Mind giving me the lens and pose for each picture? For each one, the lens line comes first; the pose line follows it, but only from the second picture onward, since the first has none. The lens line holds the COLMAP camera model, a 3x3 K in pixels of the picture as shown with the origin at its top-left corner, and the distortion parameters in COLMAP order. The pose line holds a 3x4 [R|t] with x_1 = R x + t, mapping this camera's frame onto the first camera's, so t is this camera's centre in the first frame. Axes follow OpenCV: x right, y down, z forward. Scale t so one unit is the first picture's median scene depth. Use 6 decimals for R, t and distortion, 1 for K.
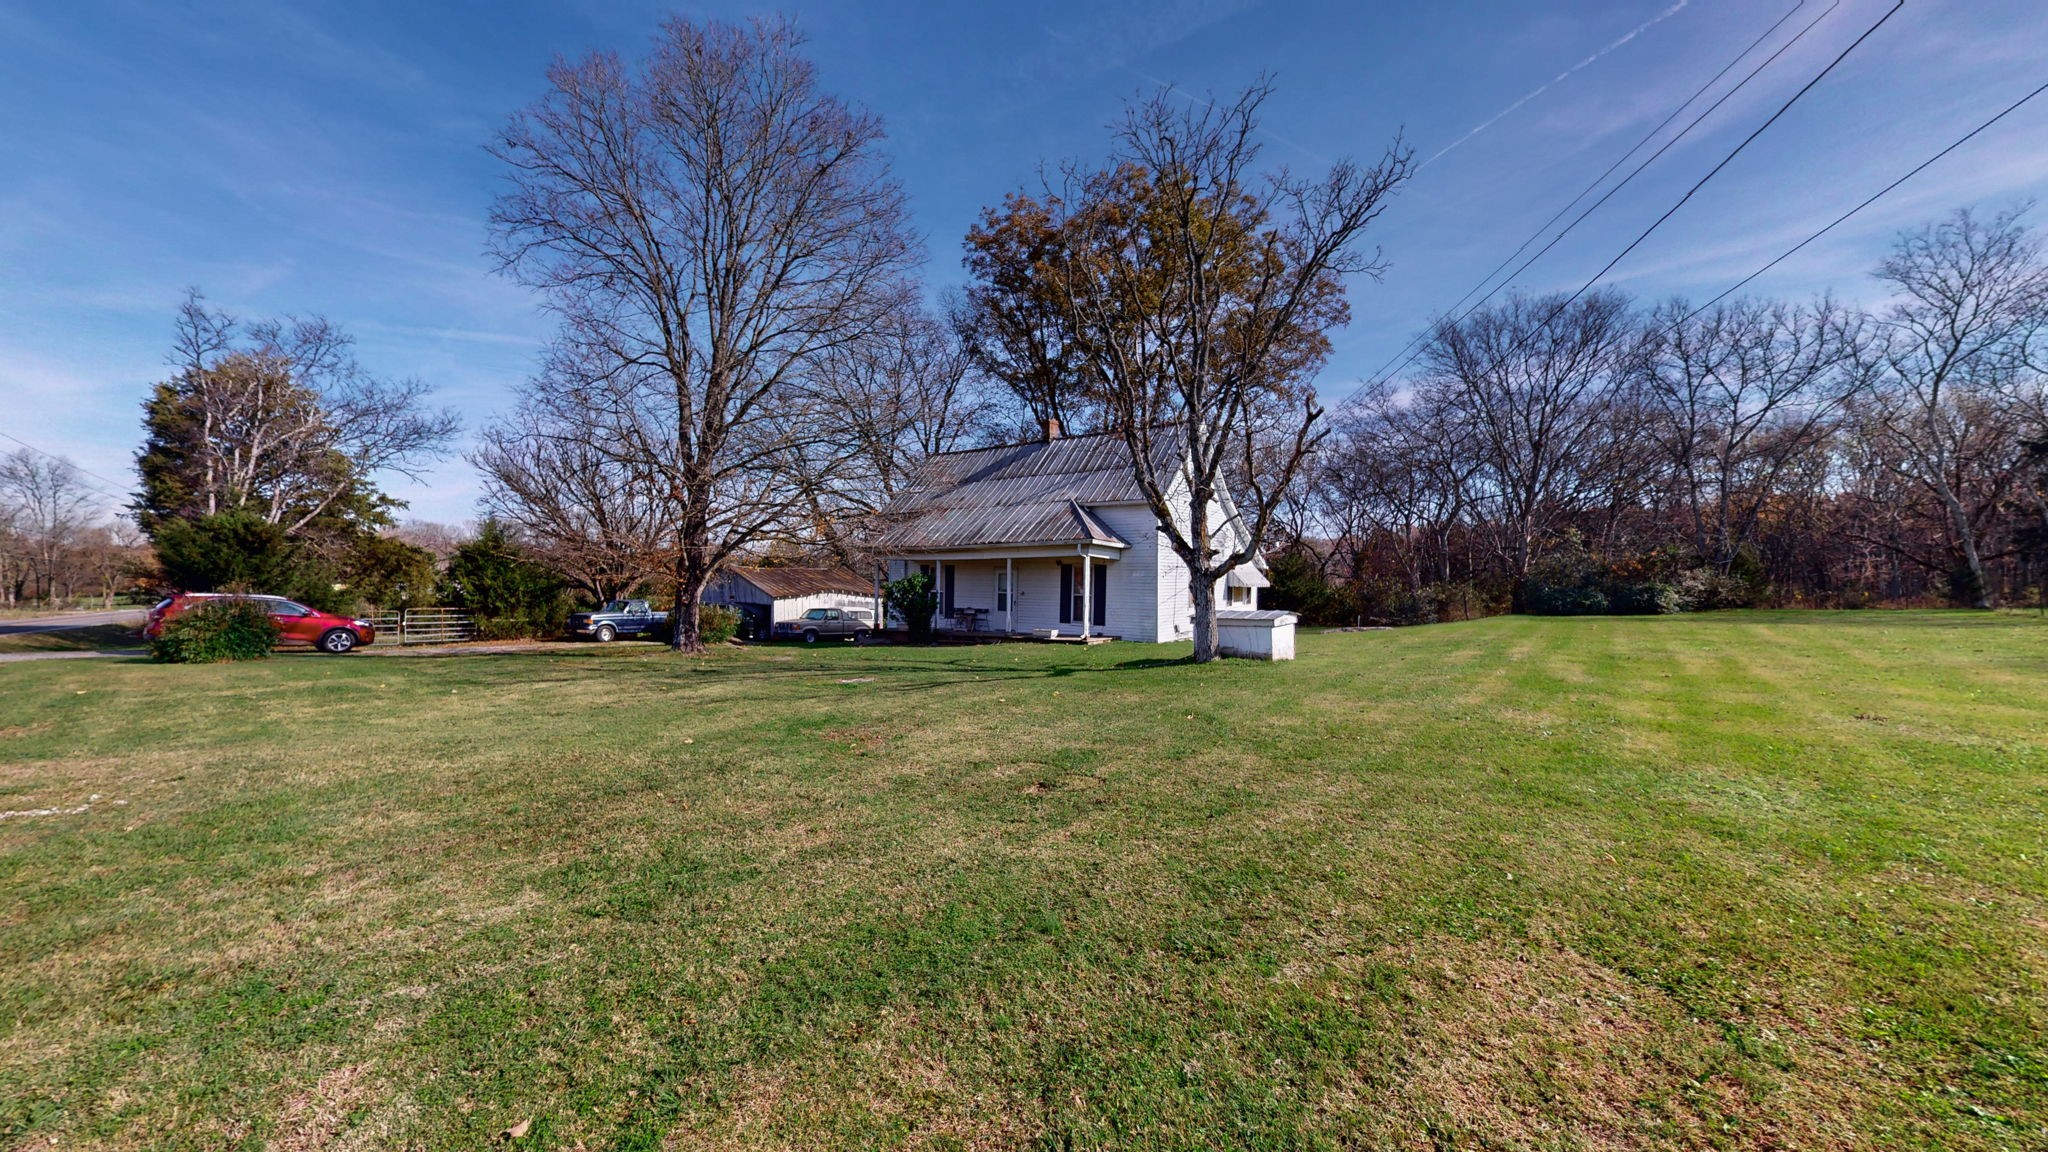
lens RADIAL K [[751.5, 0, 1017.7], [0, 751.5, 581.1], [0, 0, 1]] dist [-0.001314, 0.000137]
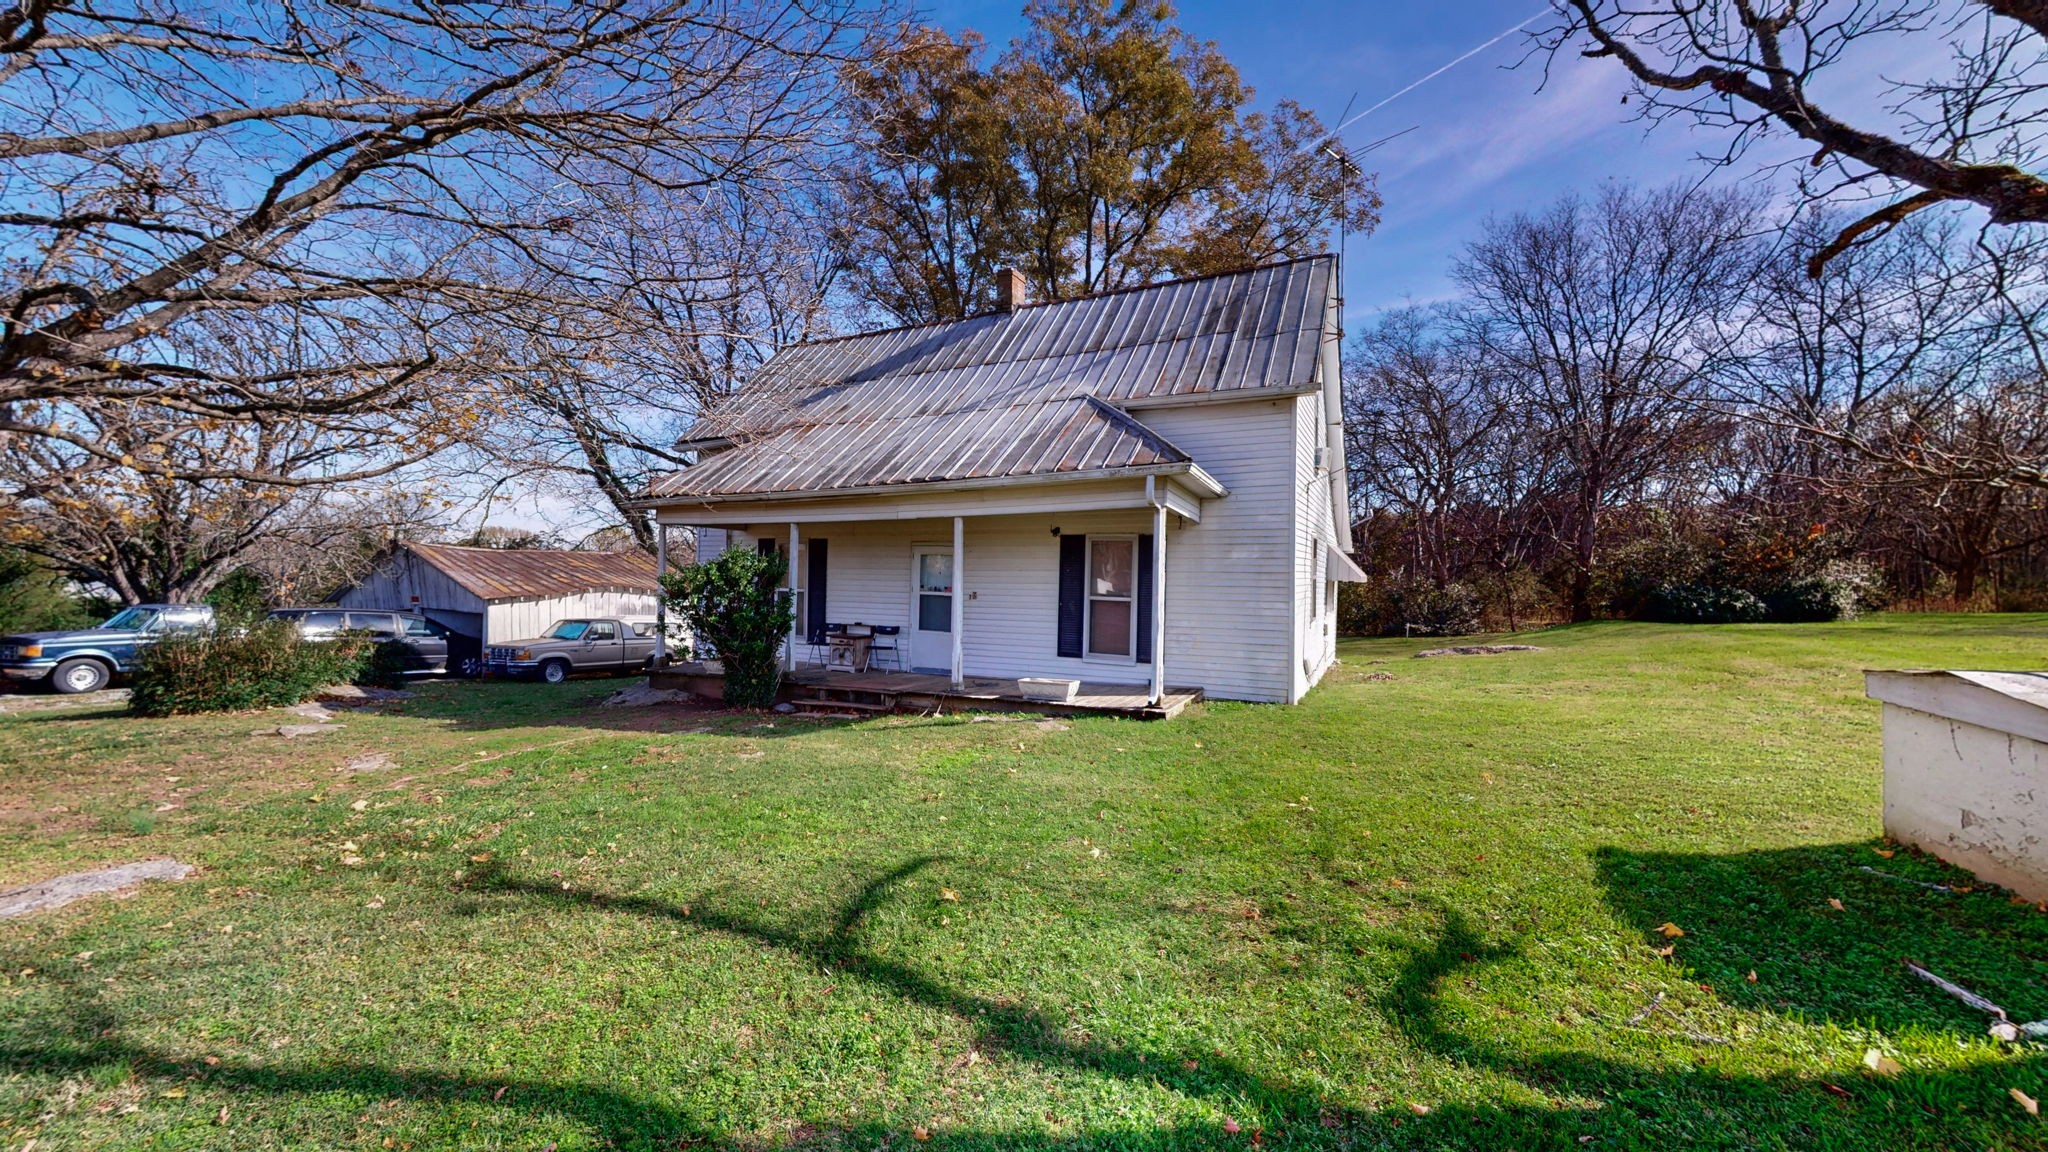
lens RADIAL K [[751.5, 0, 1014.2], [0, 751.5, 565.4], [0, 0, 1]] dist [-0.001314, 0.000137]
pose [[0.984296, 0.007375, 0.176374, -0.048313], [-0.004264, 0.999829, -0.018011, 0.005679], [-0.176476, 0.016976, 0.984158, 0.465793]]
